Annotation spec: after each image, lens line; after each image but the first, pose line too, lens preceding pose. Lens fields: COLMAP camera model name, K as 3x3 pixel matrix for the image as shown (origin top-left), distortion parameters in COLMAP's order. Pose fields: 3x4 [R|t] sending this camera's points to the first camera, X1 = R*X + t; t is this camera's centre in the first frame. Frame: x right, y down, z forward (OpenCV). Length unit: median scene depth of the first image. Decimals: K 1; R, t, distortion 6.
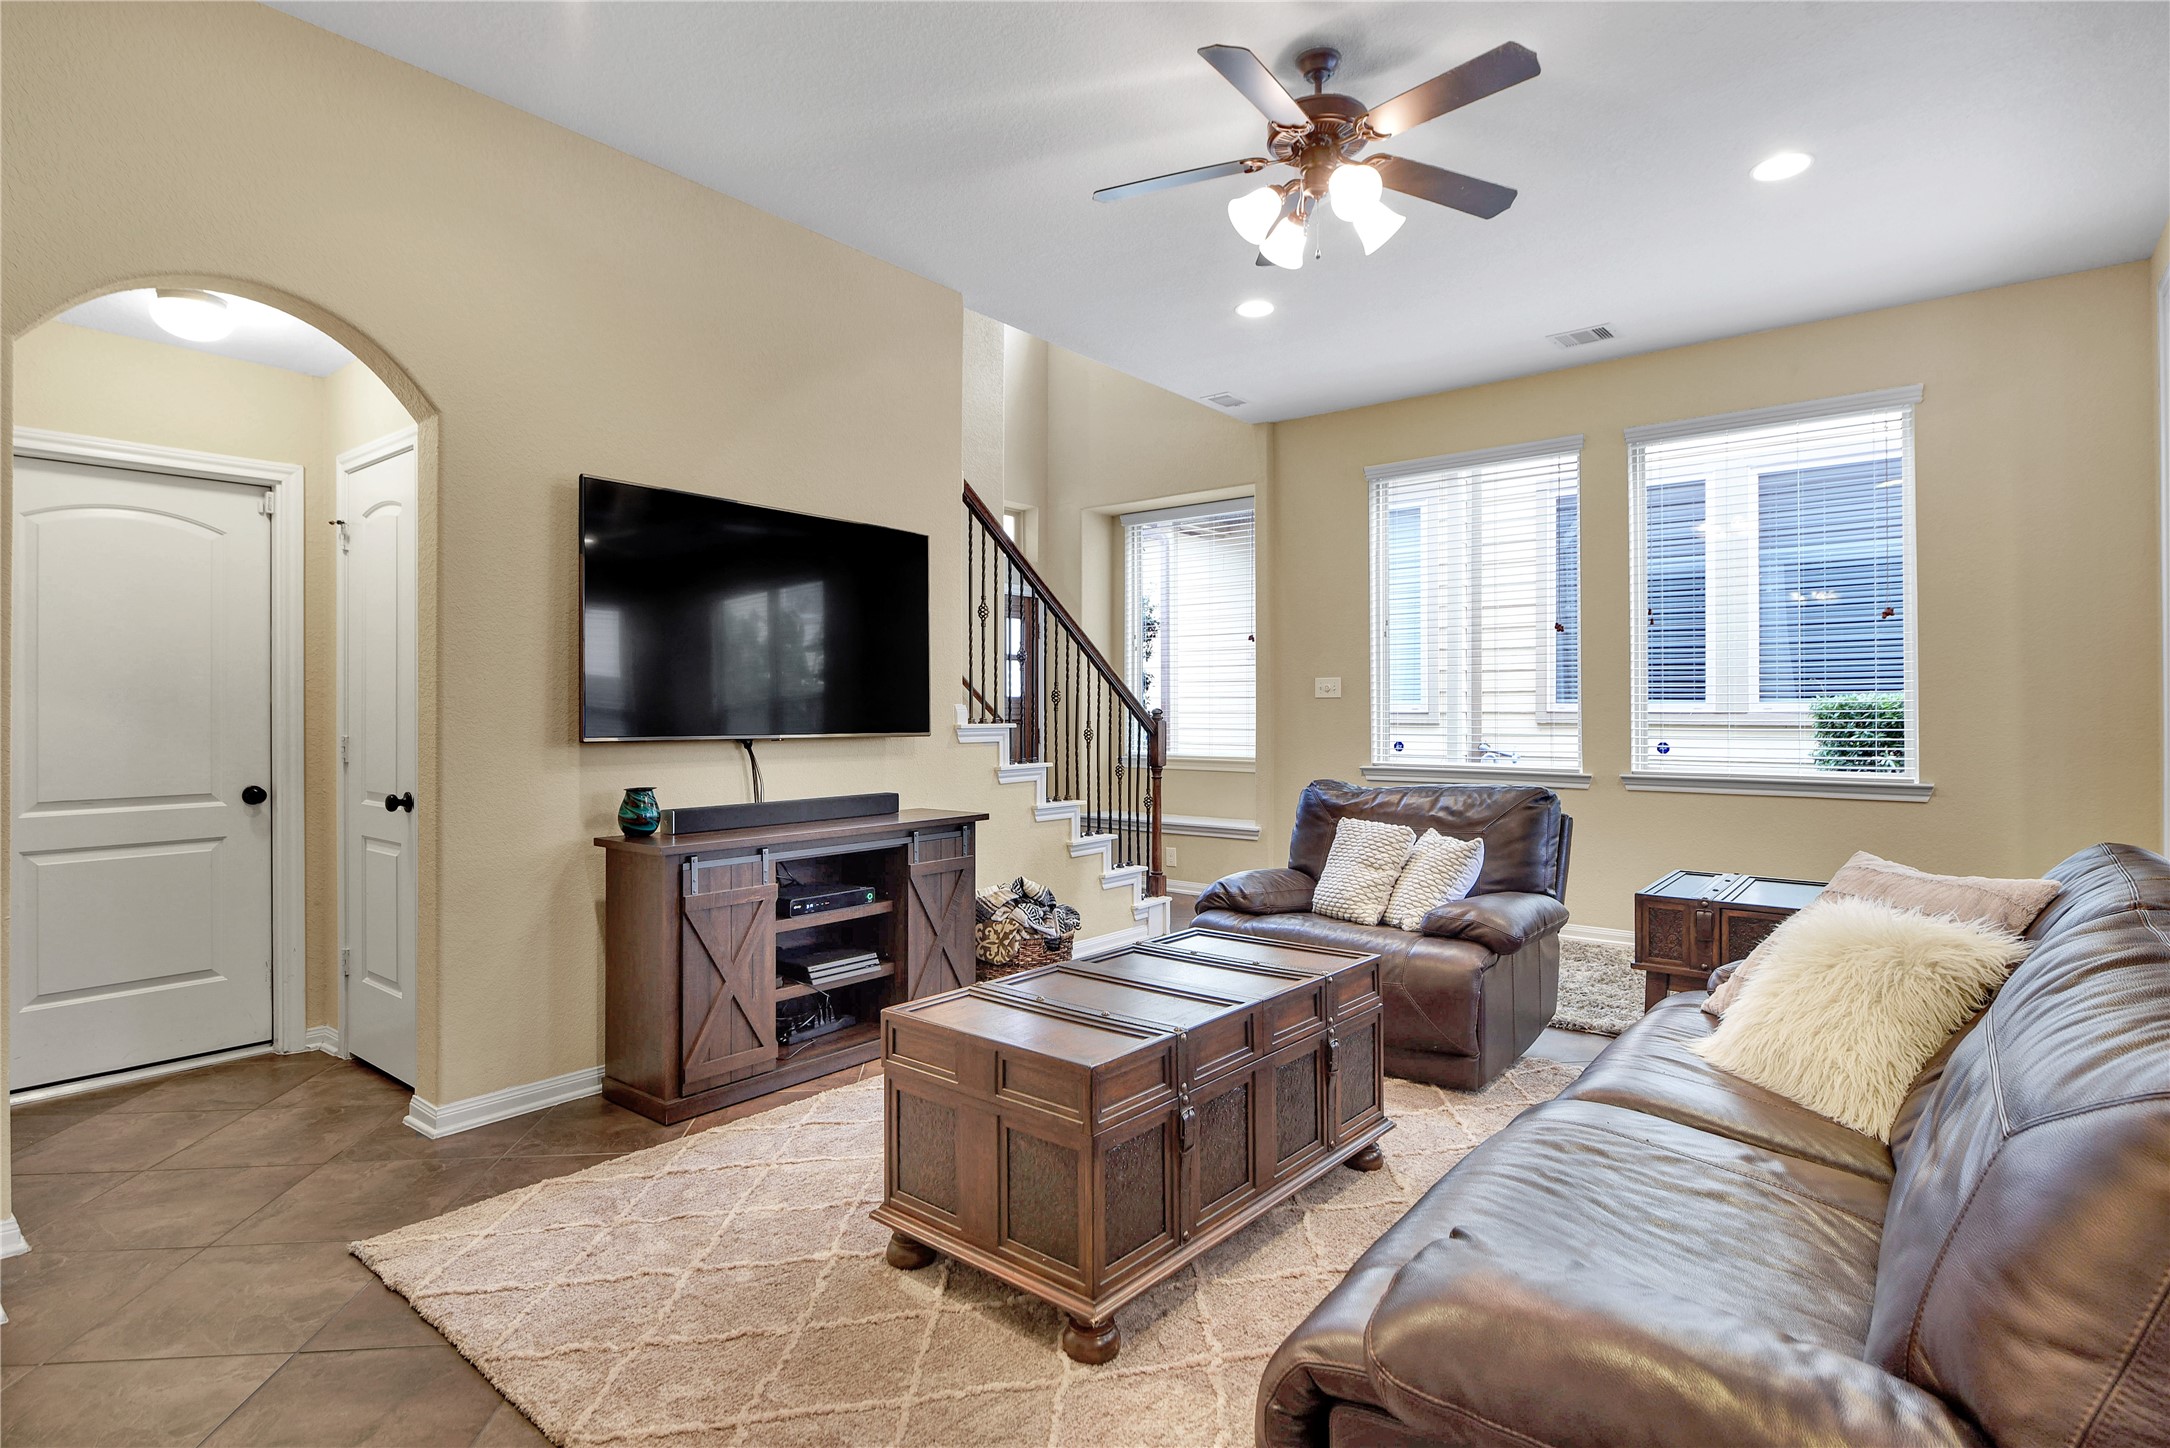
lens RADIAL K [[1096.7, 0, 1079.5], [0, 1096.7, 699.0], [0, 0, 1]] dist [-0.005118, -0.002335]
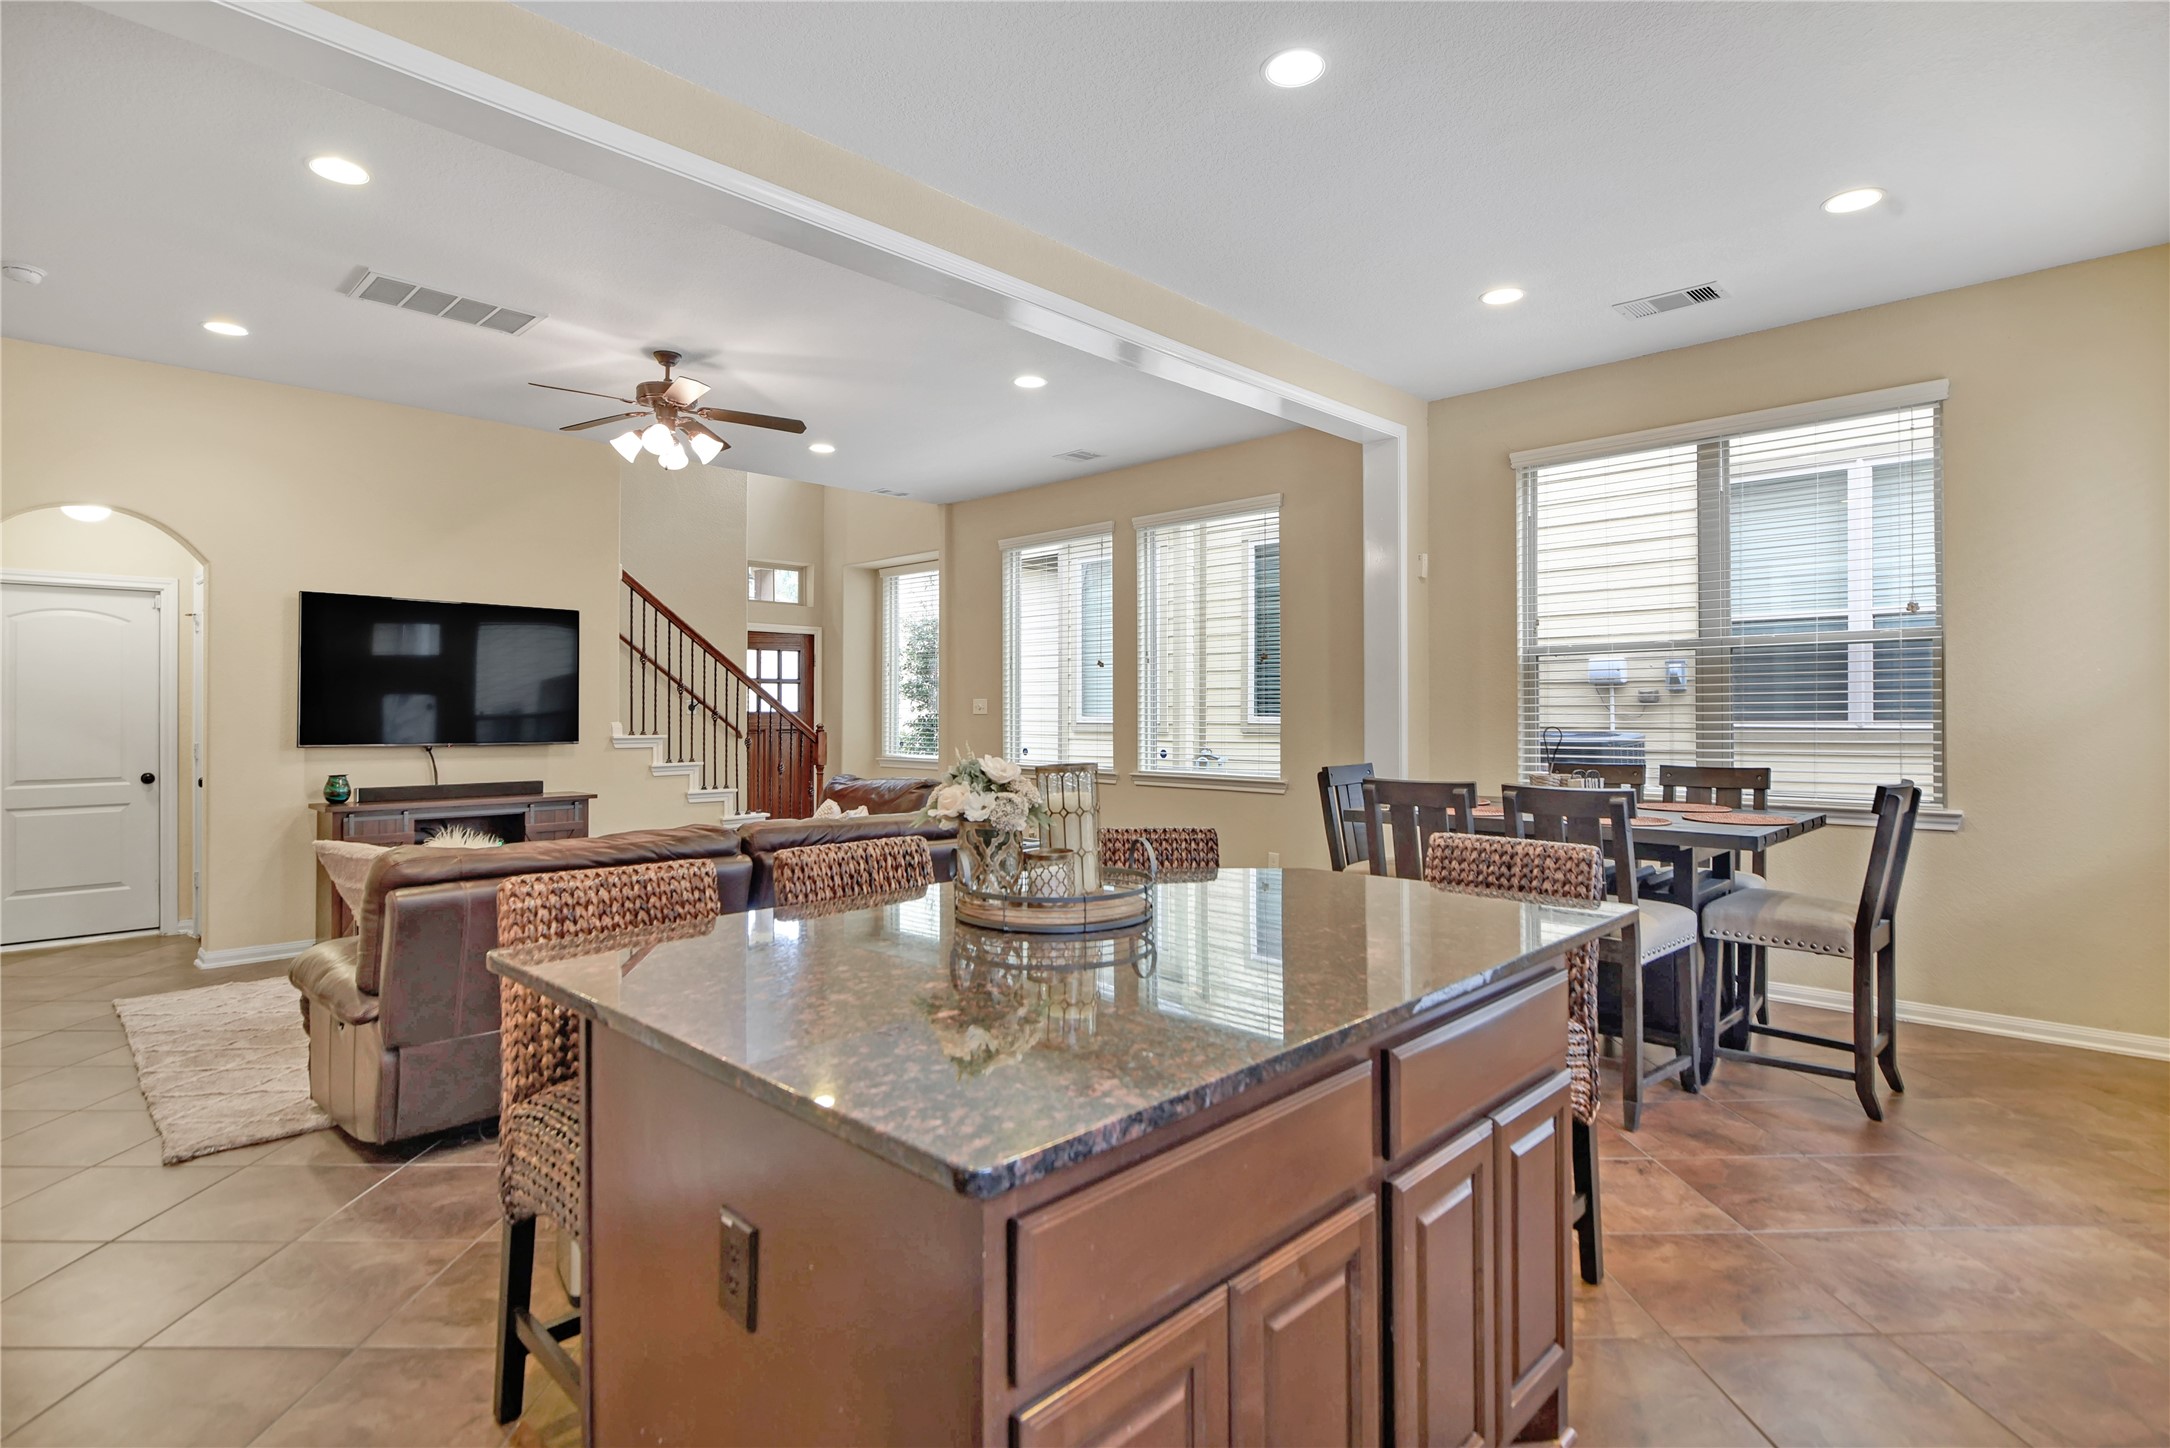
lens RADIAL K [[1096.7, 0, 1079.5], [0, 1096.7, 699.0], [0, 0, 1]] dist [-0.005118, -0.002335]
pose [[0.995594, -0.000149, -0.093765, 0.778114], [0.000011, 0.999999, -0.001475, -0.029145], [0.093765, 0.001467, 0.995593, -0.497422]]
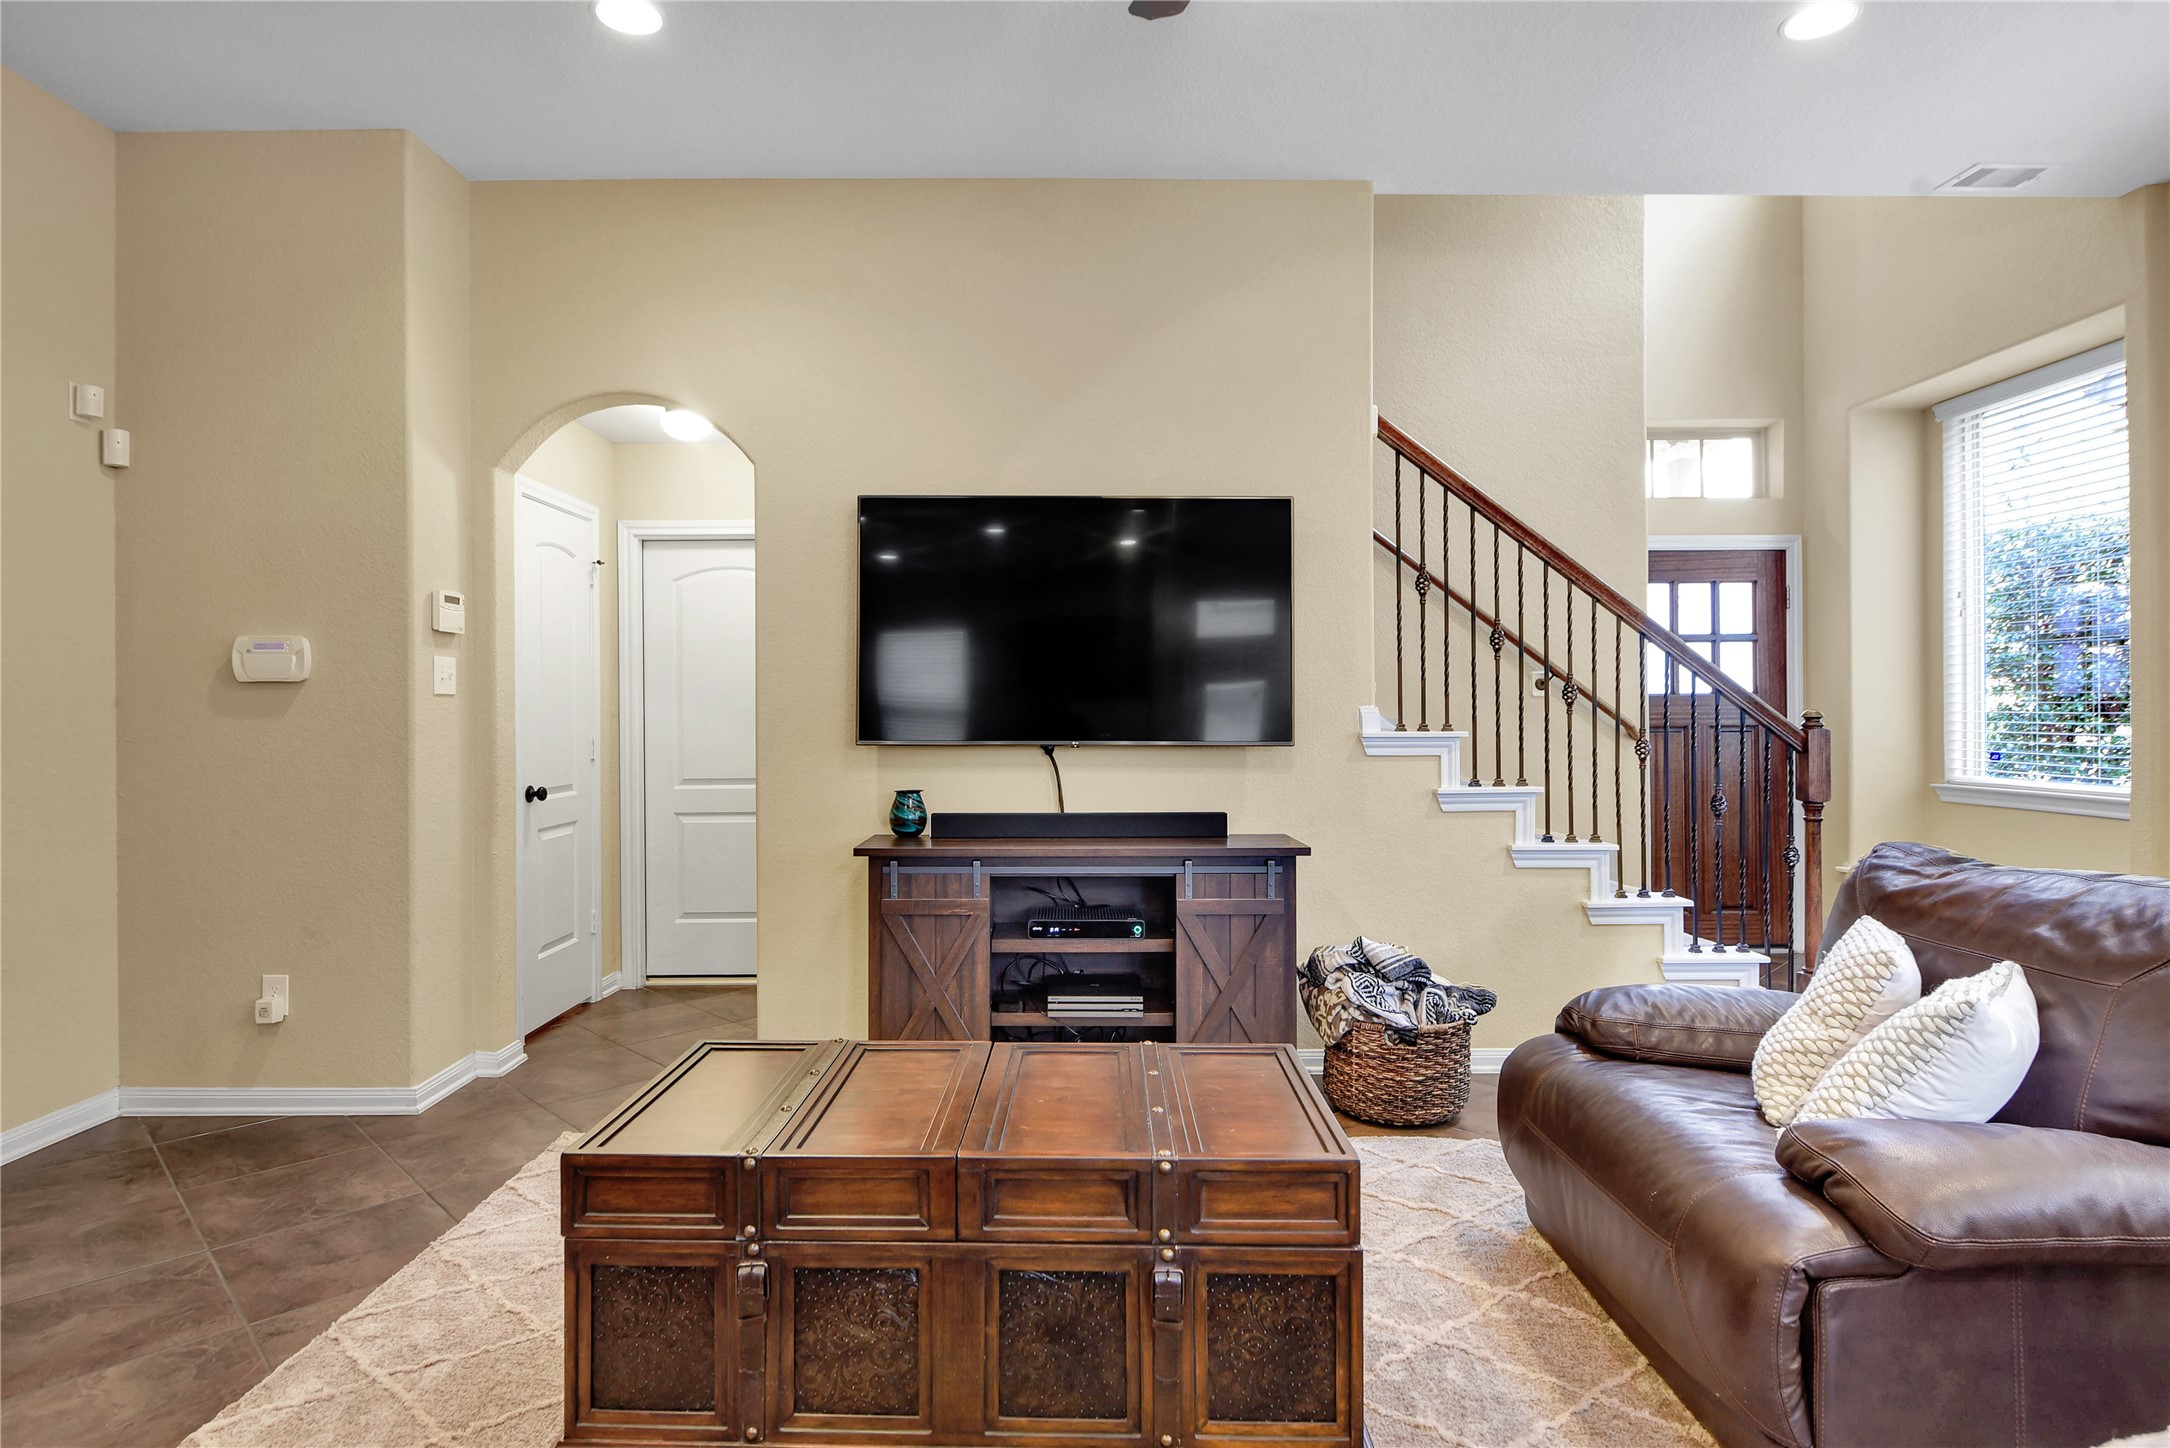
lens RADIAL K [[1137.3, 0, 1058.5], [0, 1137.3, 705.1], [0, 0, 1]] dist [-0.000580, -0.000644]
pose [[0.631192, -0.005939, -0.775604, 0.453013], [0.010379, 0.999946, 0.000789, 0.001053], [0.775557, -0.008548, 0.631219, 0.374368]]
